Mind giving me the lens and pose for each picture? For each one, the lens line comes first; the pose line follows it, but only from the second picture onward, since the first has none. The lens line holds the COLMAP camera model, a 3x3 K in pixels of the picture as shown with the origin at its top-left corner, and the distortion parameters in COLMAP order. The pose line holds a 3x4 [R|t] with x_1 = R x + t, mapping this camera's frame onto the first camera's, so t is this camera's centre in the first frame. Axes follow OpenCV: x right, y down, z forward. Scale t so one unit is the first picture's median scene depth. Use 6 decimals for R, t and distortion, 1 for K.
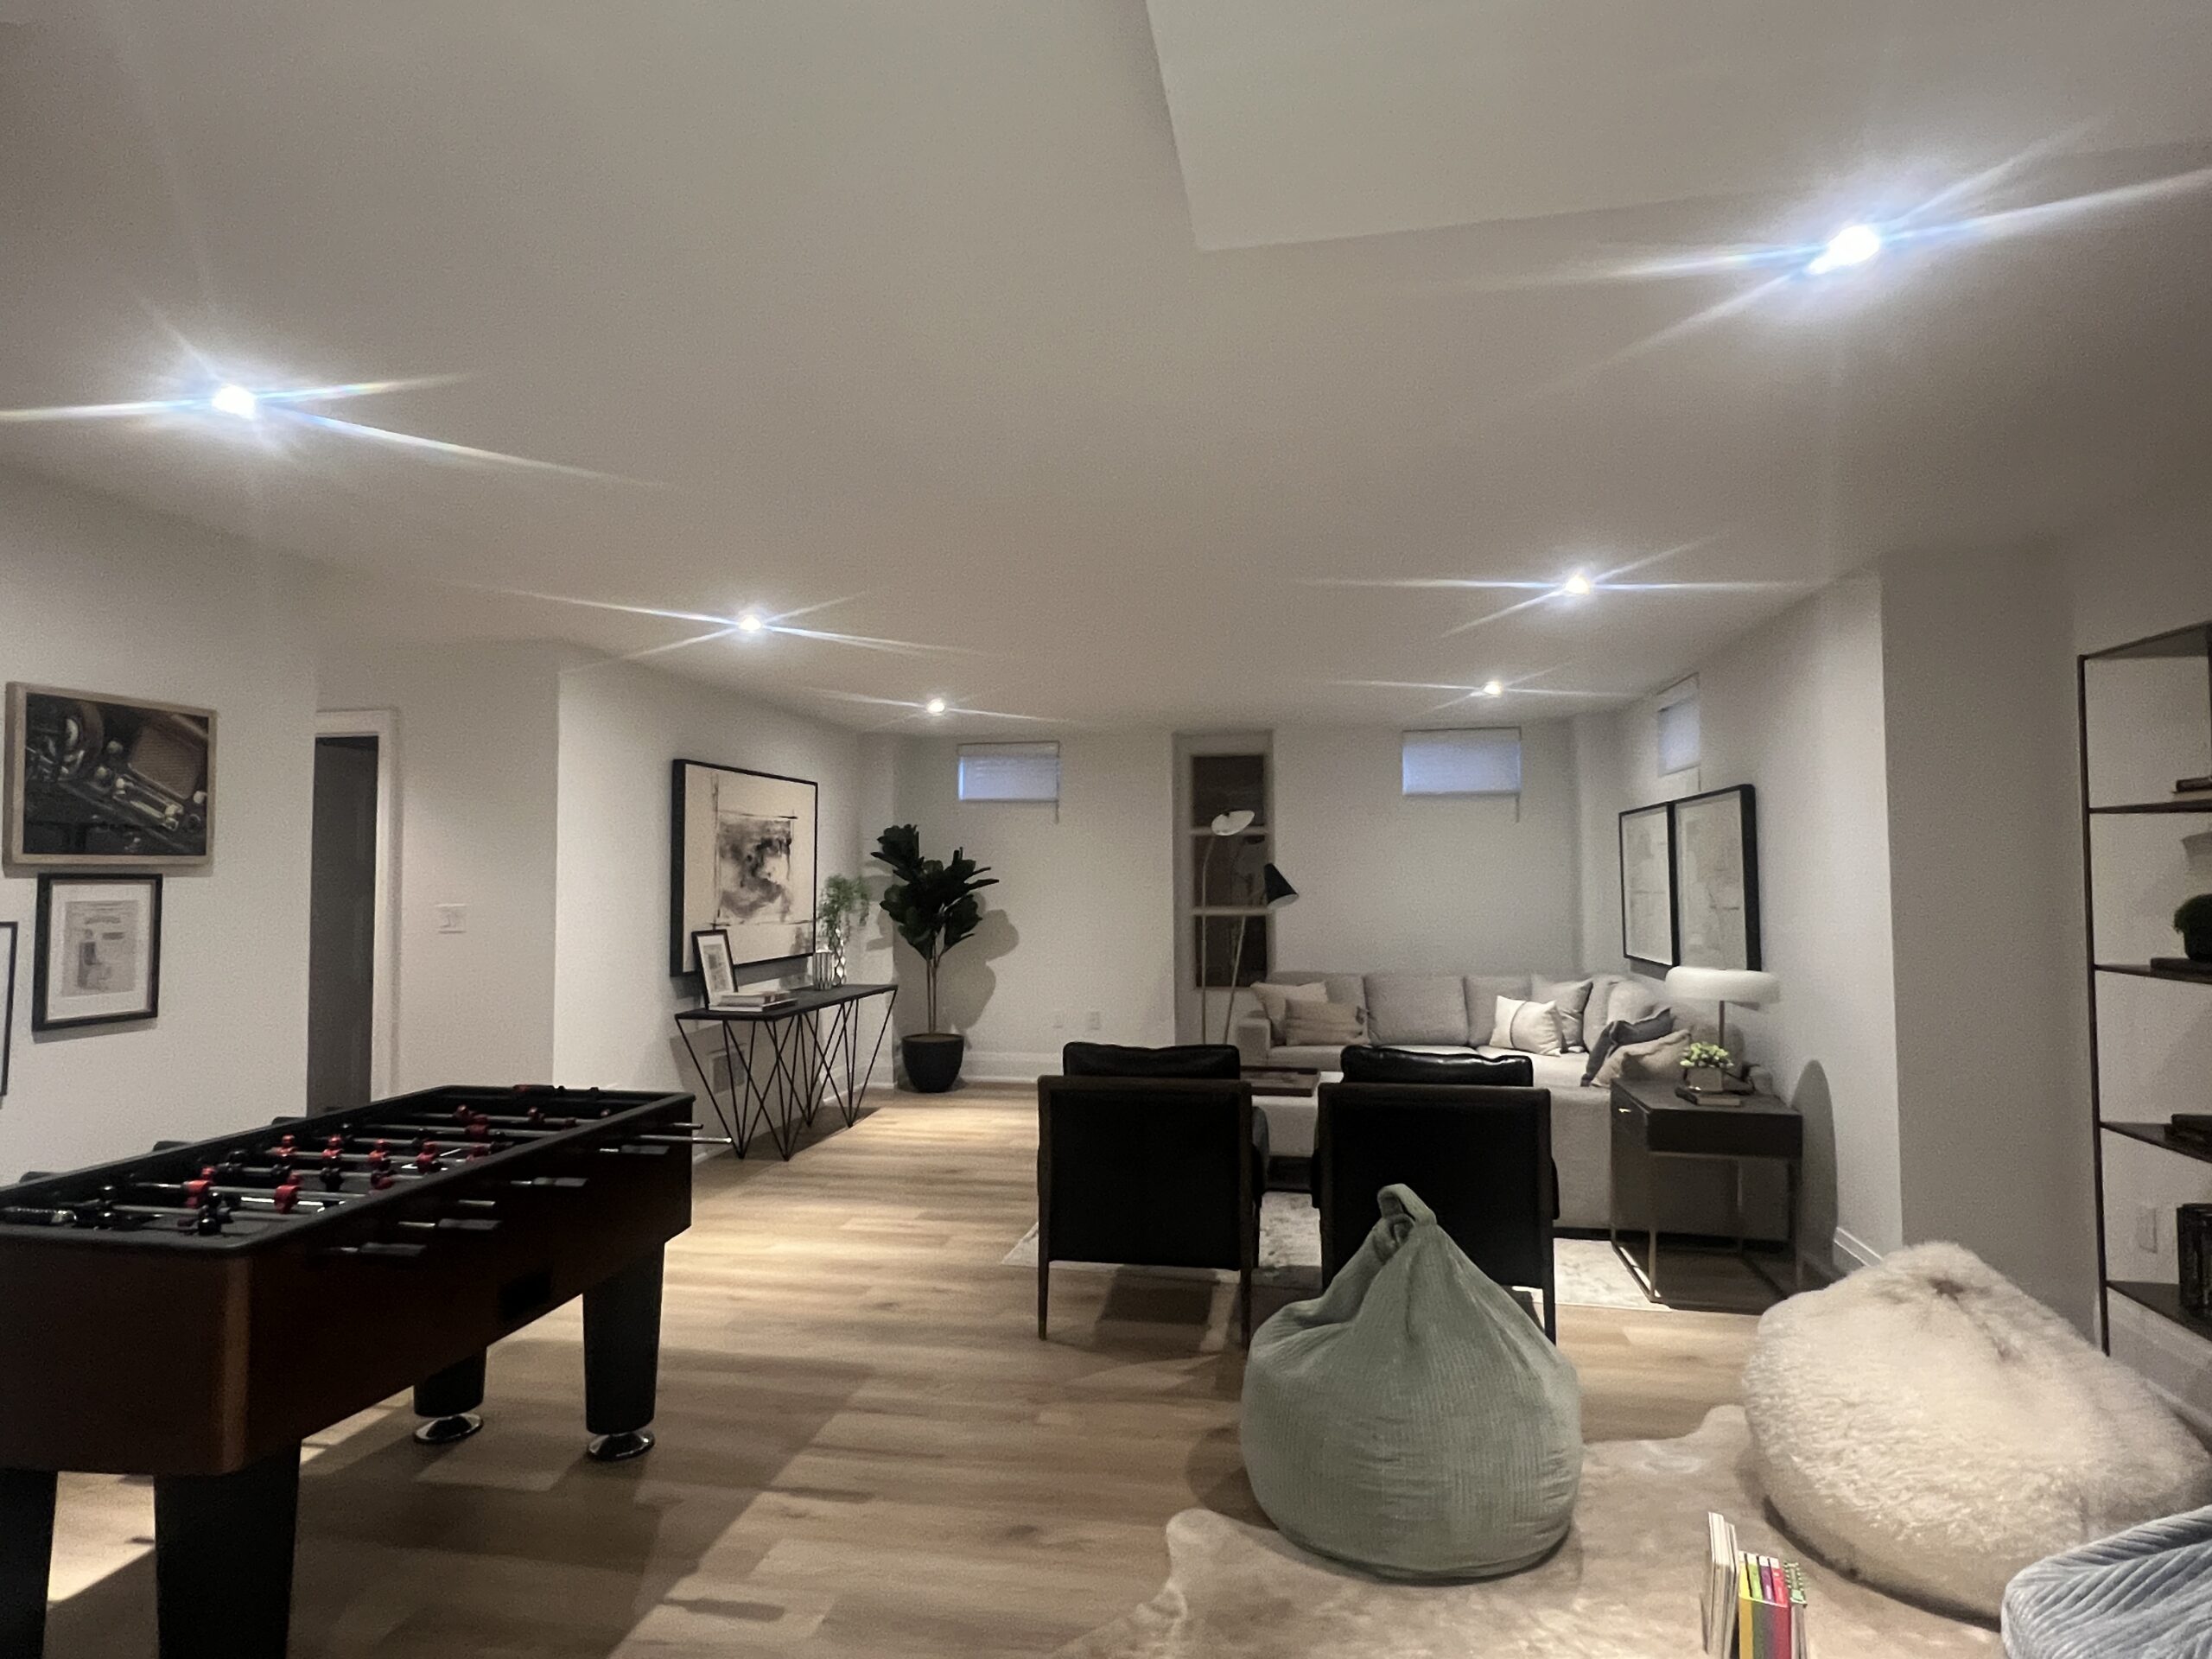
lens RADIAL K [[1206.9, 0, 1105.0], [0, 1206.9, 839.6], [0, 0, 1]] dist [-0.000823, 0.000723]
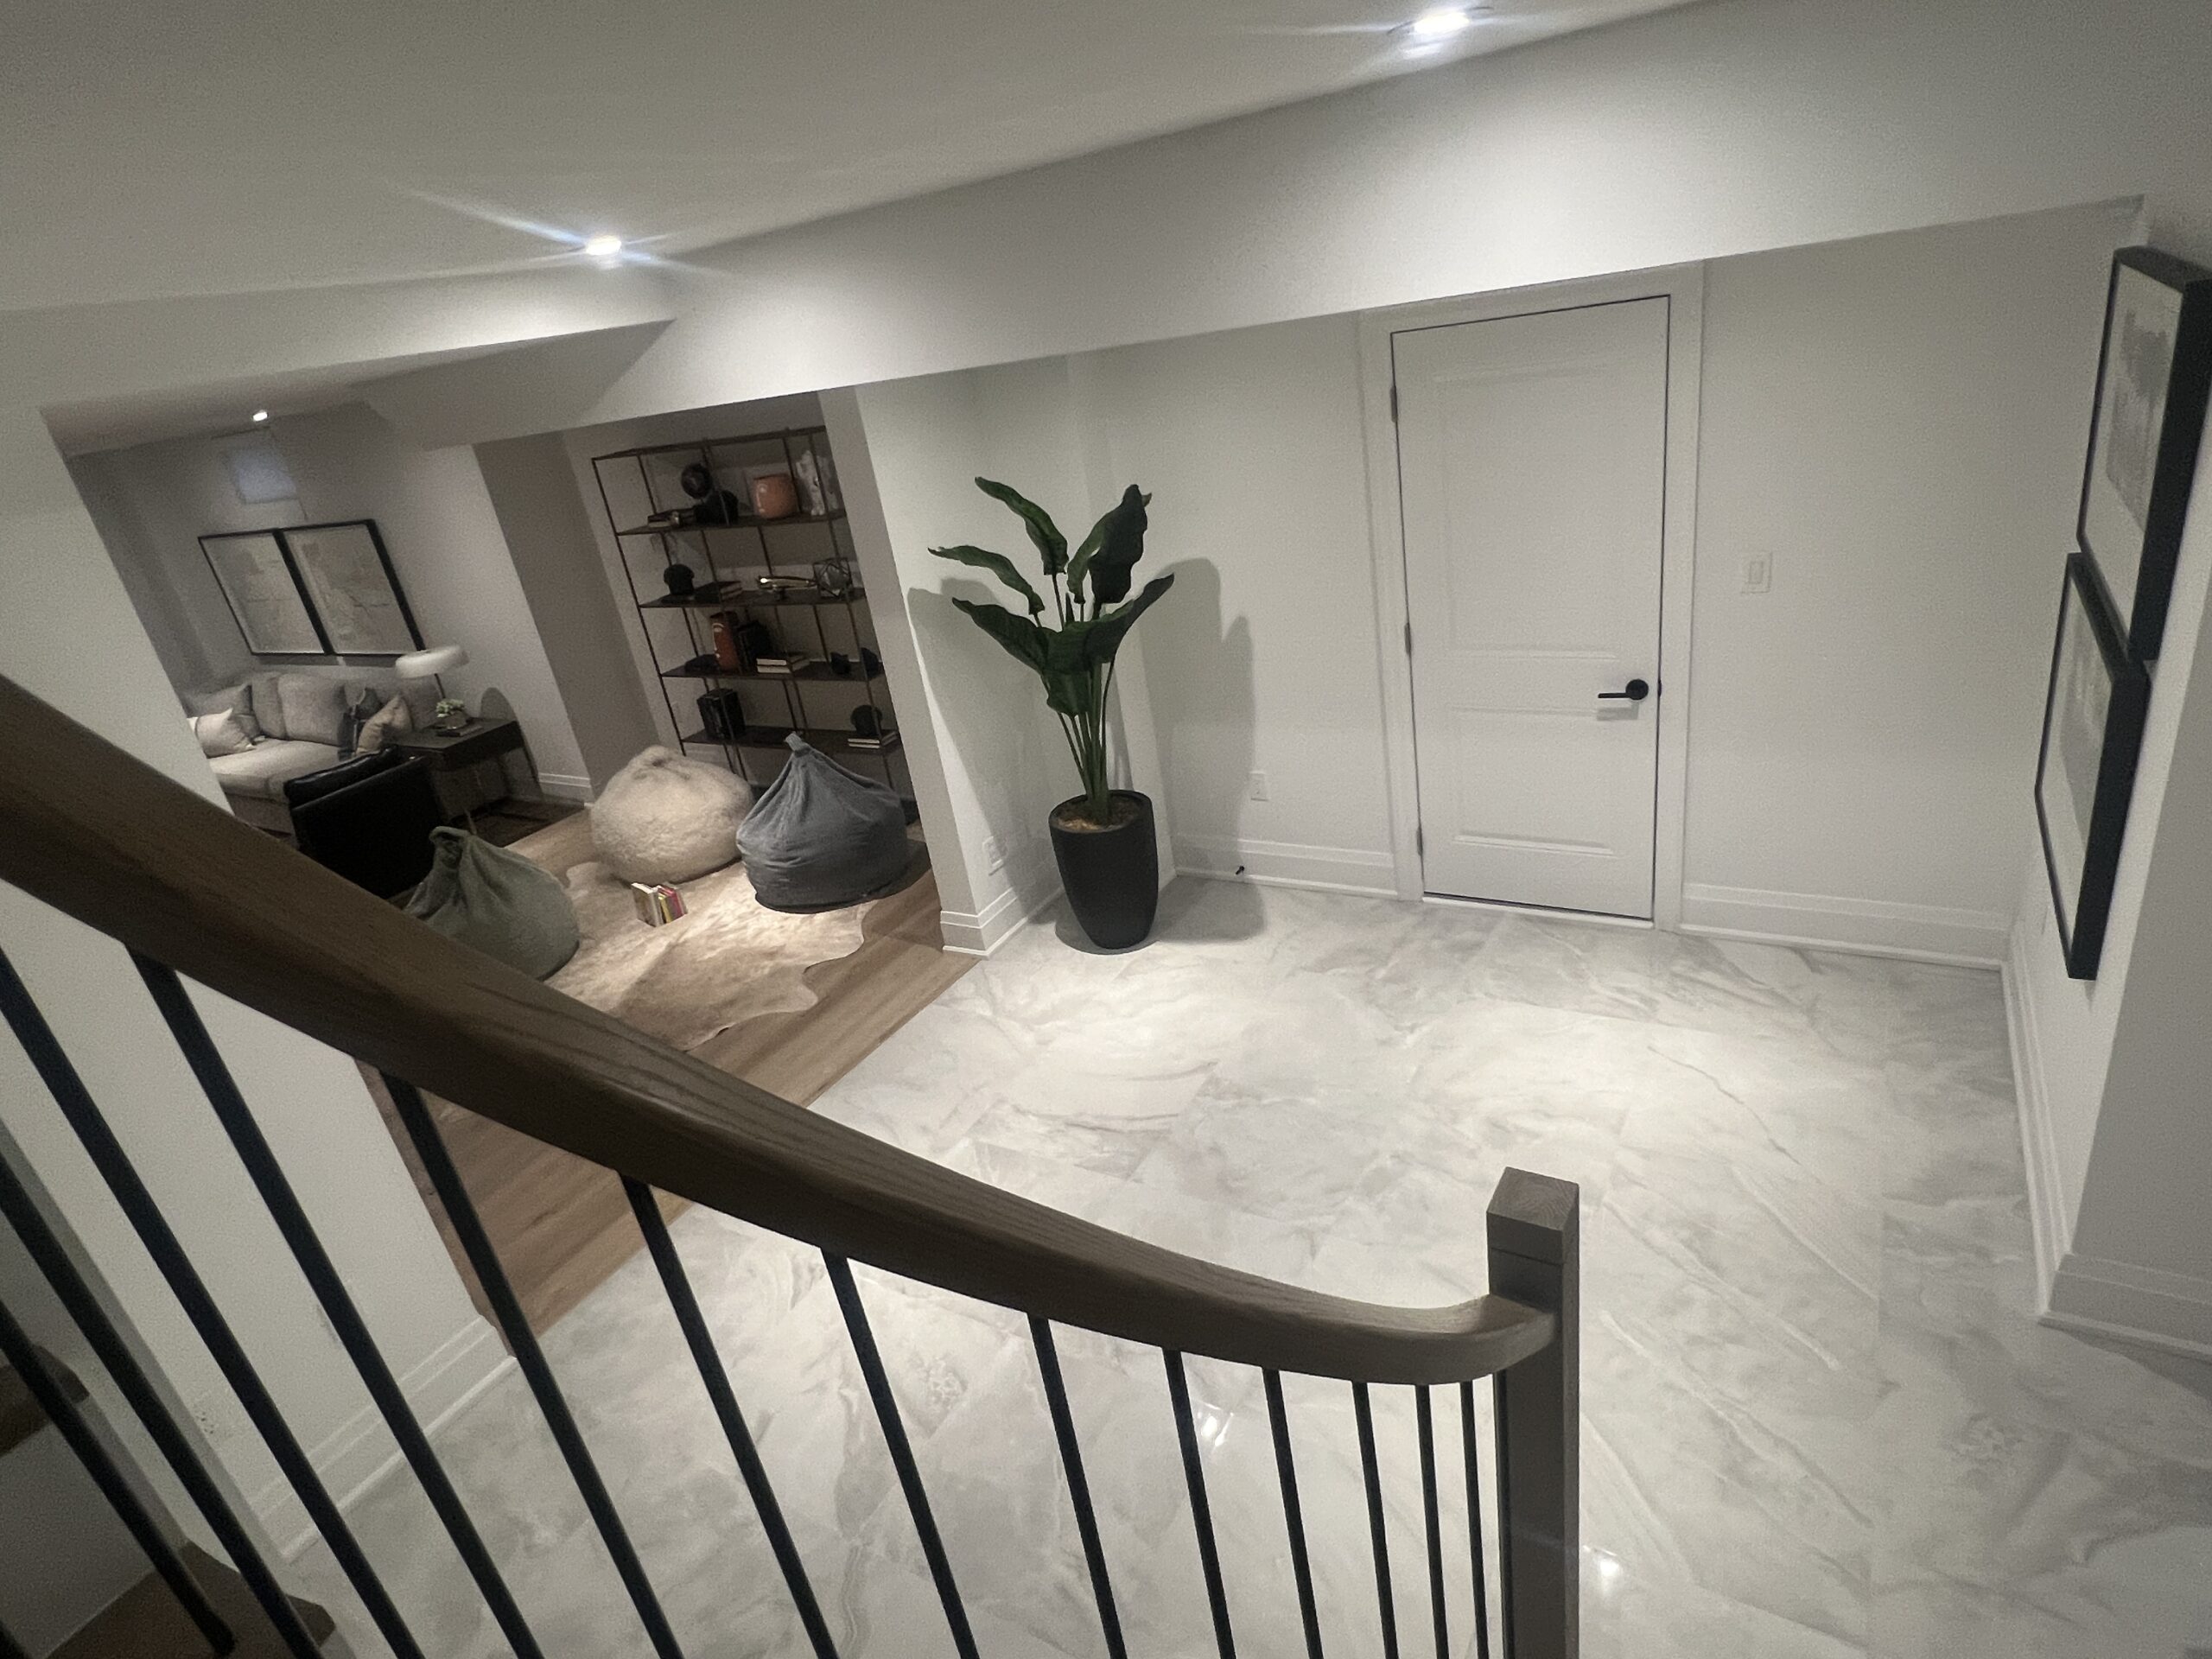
lens RADIAL K [[1206.9, 0, 1105.0], [0, 1206.9, 839.6], [0, 0, 1]] dist [-0.000823, 0.000723]
pose [[0.326042, -0.428201, 0.842817, -0.986963], [0.118731, 0.903023, 0.412859, -0.337172], [-0.937870, -0.034541, 0.345264, -0.593937]]
